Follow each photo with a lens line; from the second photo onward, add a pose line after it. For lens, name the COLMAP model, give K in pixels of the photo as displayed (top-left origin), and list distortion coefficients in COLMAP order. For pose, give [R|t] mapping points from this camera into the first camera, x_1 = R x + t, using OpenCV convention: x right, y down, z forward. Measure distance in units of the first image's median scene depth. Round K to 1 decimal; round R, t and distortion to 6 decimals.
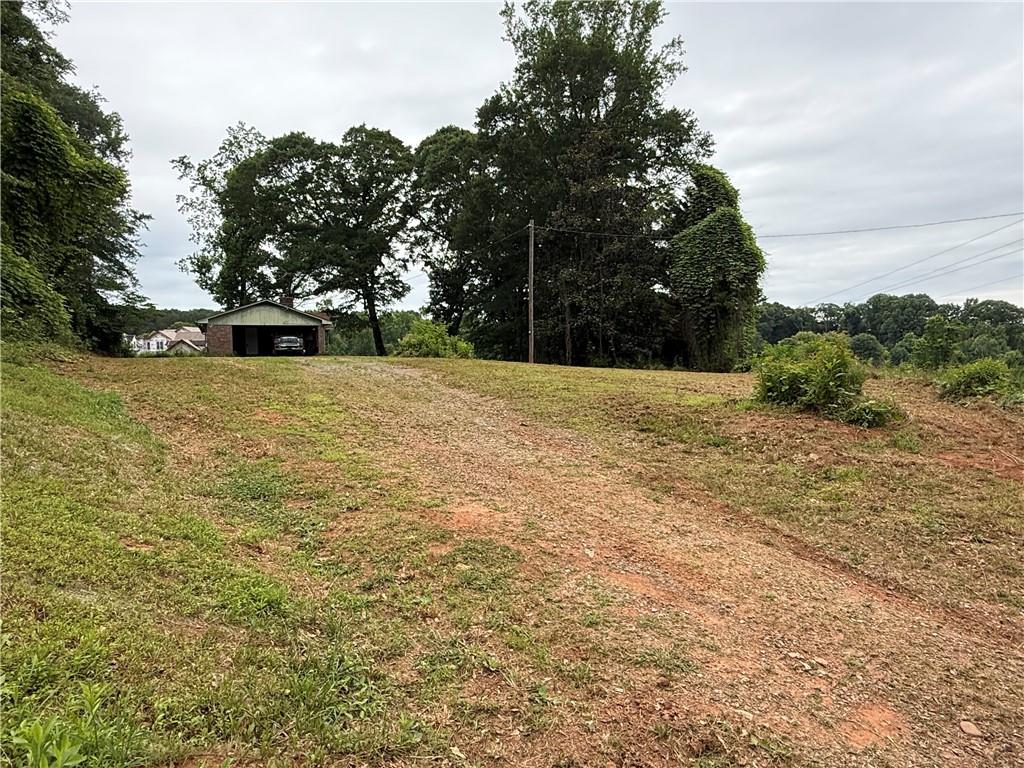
lens RADIAL K [[641.0, 0, 505.1], [0, 641.0, 389.7], [0, 0, 1]] dist [-0.002266, 0.001141]
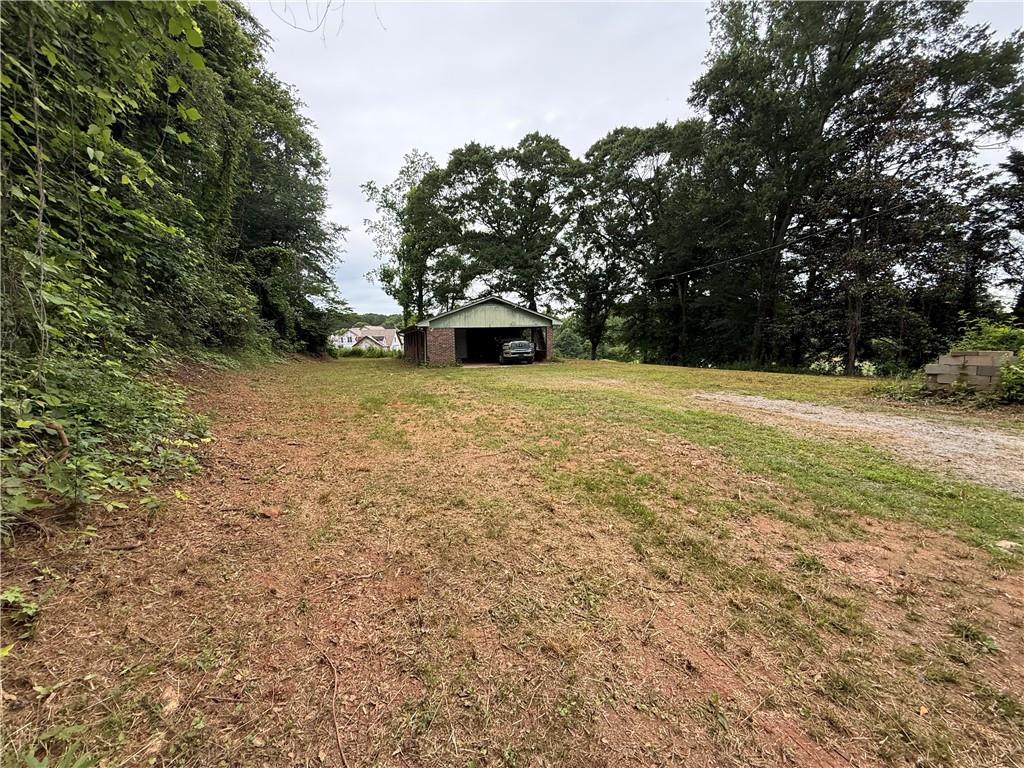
lens RADIAL K [[406.3, 0, 508.6], [0, 406.3, 385.9], [0, 0, 1]] dist [0.000271, -0.000566]
pose [[0.993742, 0.001751, -0.111683, -0.238809], [0.004736, 0.998318, 0.057790, -0.044758], [0.111596, -0.057957, 0.992062, 0.383856]]
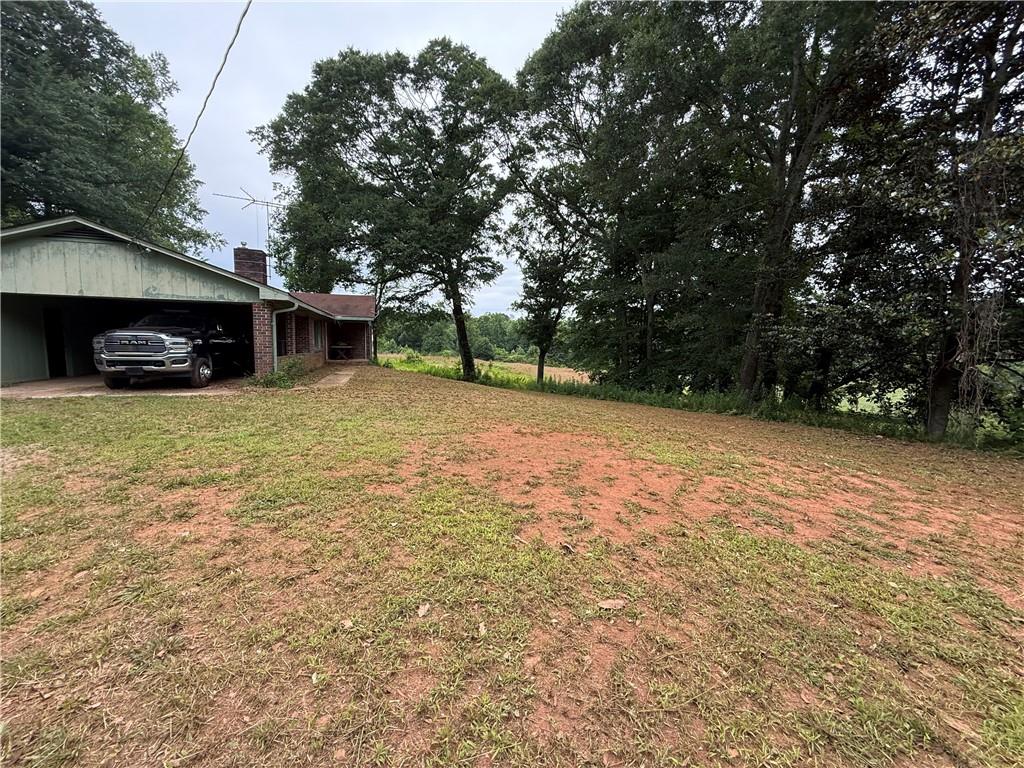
lens RADIAL K [[406.3, 0, 508.6], [0, 406.3, 384.8], [0, 0, 1]] dist [0.000271, -0.000566]
pose [[0.991085, 0.045409, -0.125252, -0.095995], [-0.039767, 0.998094, 0.047183, -0.059357], [0.127156, -0.041781, 0.991002, 0.664328]]
